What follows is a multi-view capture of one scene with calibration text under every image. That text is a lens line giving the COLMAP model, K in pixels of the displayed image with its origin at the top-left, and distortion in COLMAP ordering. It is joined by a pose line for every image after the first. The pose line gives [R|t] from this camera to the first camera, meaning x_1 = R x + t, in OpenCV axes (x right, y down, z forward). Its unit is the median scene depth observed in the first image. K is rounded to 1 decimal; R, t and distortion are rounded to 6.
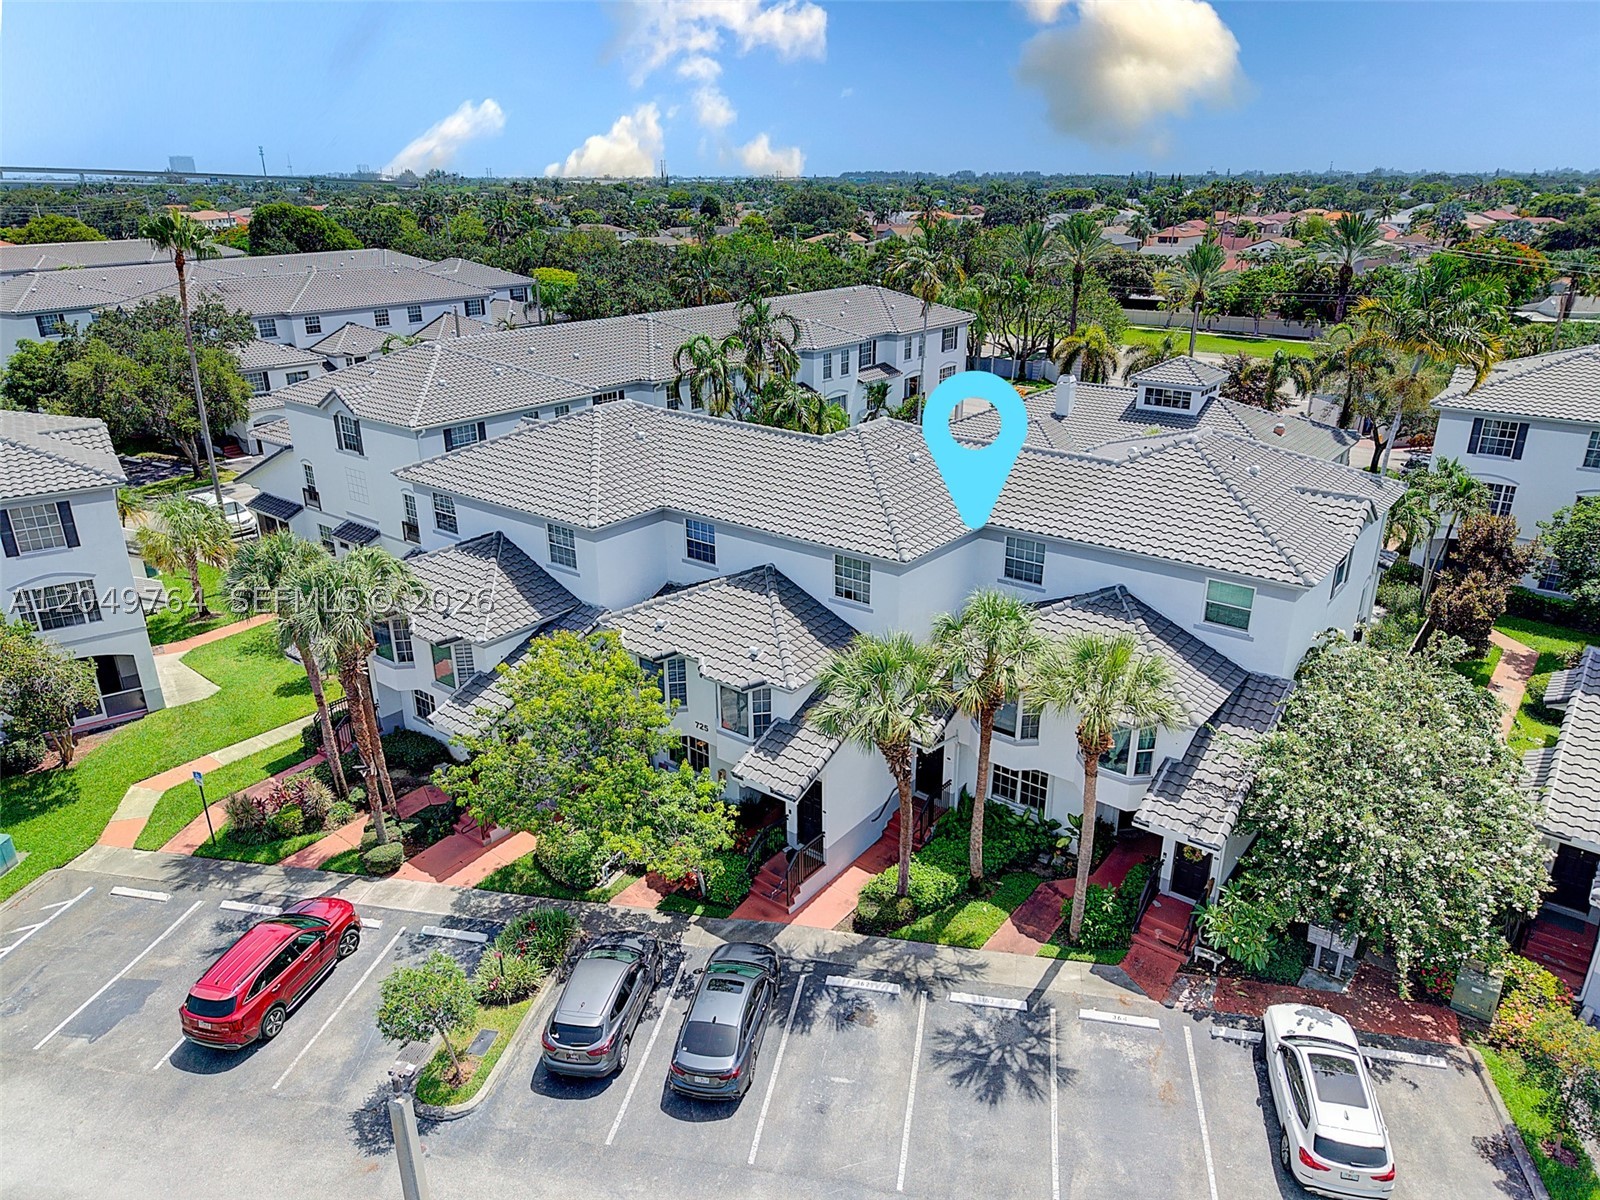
lens RADIAL K [[1063.5, 0, 804.8], [0, 1063.5, 602.4], [0, 0, 1]] dist [0.044411, -0.048080]
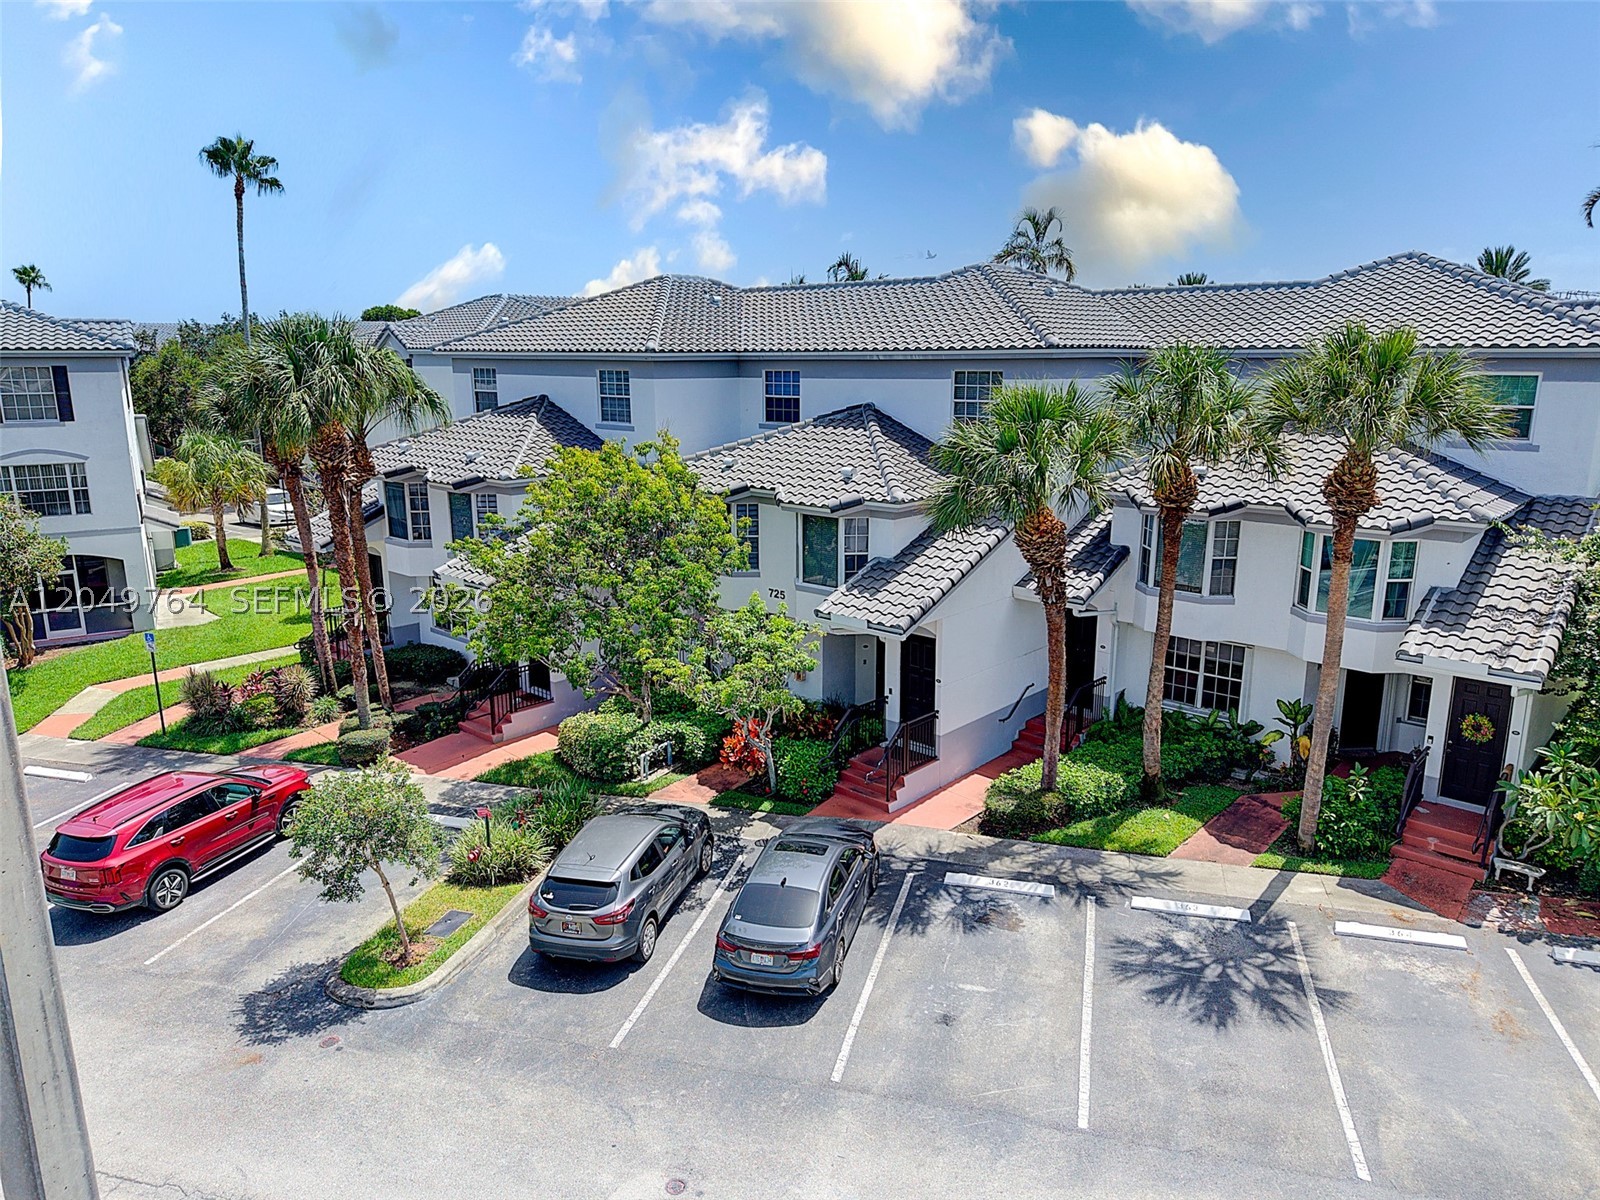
lens RADIAL K [[1063.5, 0, 804.8], [0, 1063.5, 602.4], [0, 0, 1]] dist [0.044411, -0.048080]
pose [[0.996958, 0.016820, -0.076101, -0.020636], [-0.028047, 0.988446, -0.148955, 0.277797], [0.072716, 0.150636, 0.985911, 0.279325]]
